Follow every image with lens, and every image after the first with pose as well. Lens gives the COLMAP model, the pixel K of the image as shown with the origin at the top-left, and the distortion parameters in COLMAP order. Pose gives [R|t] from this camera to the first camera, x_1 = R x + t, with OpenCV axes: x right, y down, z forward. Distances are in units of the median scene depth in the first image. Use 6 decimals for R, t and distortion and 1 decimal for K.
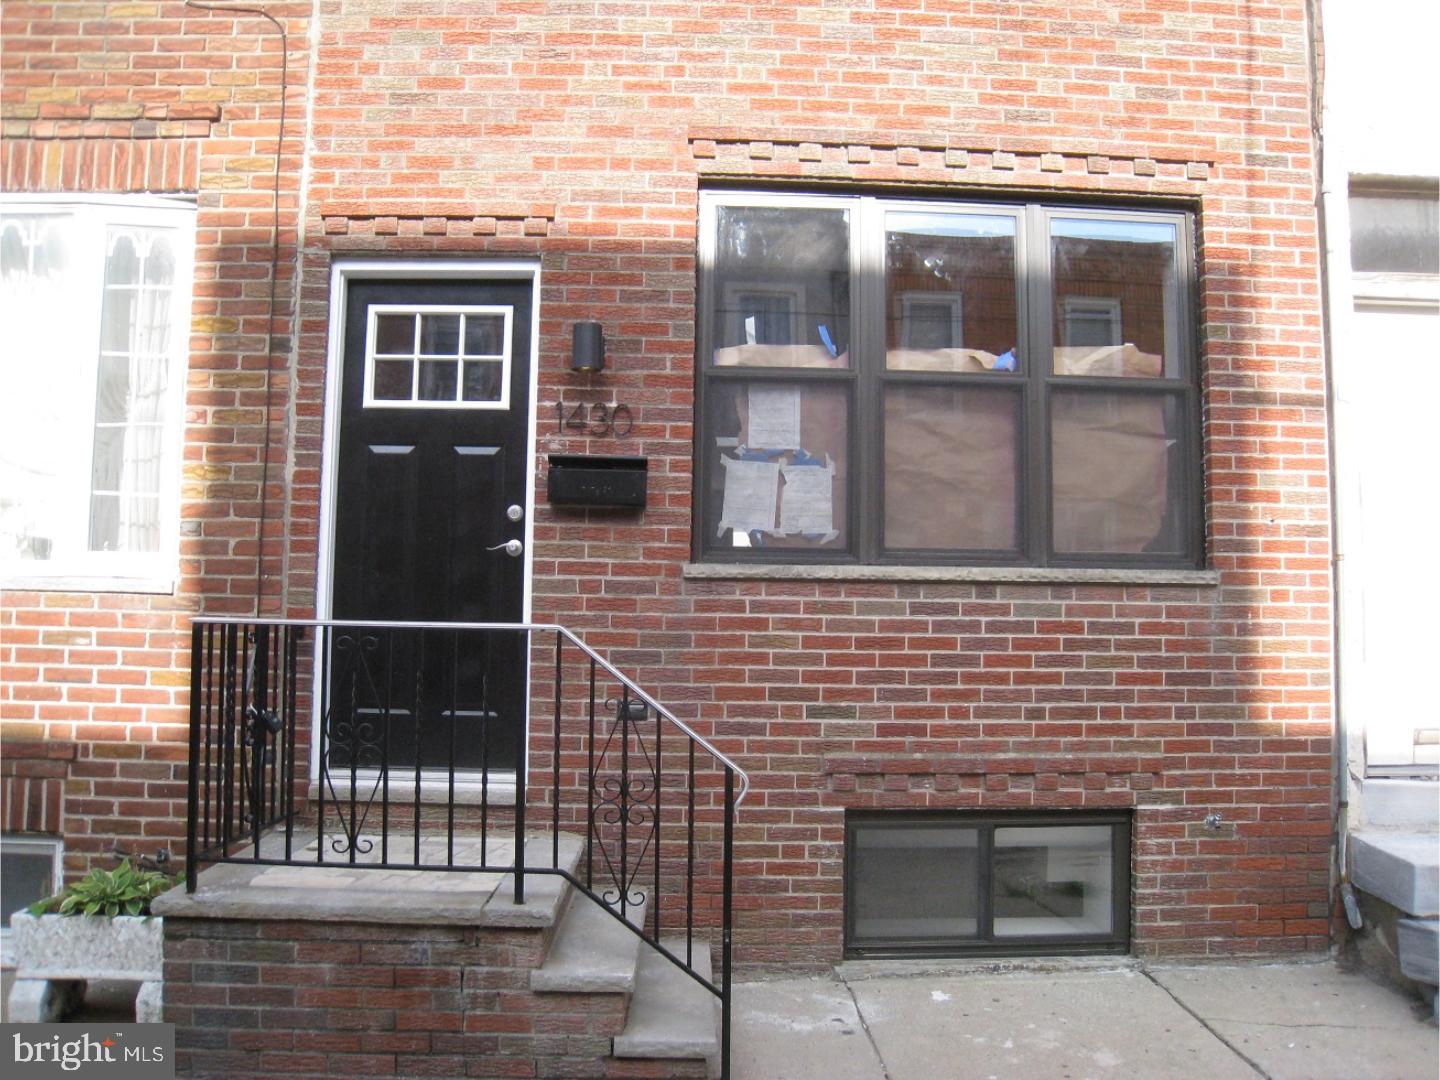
lens RADIAL K [[1194.6, 0, 720.0], [0, 1194.6, 540.0], [0, 0, 1]] dist [-0.173360, 0.120151]
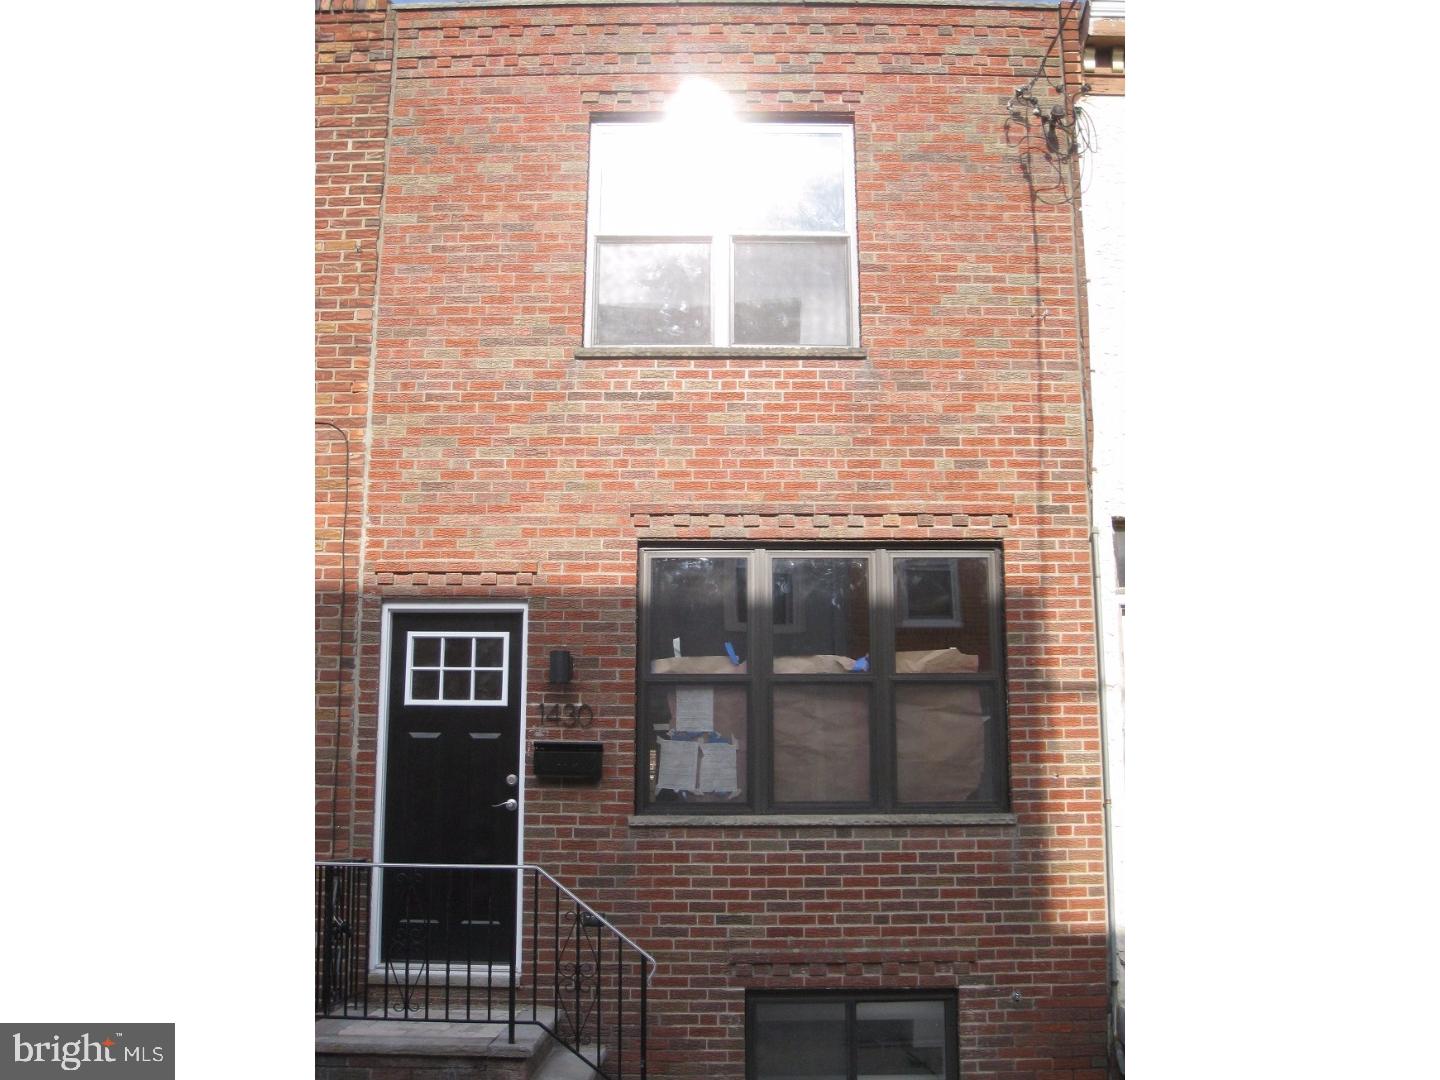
lens RADIAL K [[1376.2, 0, 729.7], [0, 1376.2, 545.9], [0, 0, 1]] dist [-0.169524, 0.017287]
pose [[0.999482, -0.018955, -0.025995, 0.136961], [0.015612, 0.992254, -0.123241, -0.096475], [0.028130, 0.122771, 0.992036, -0.651130]]
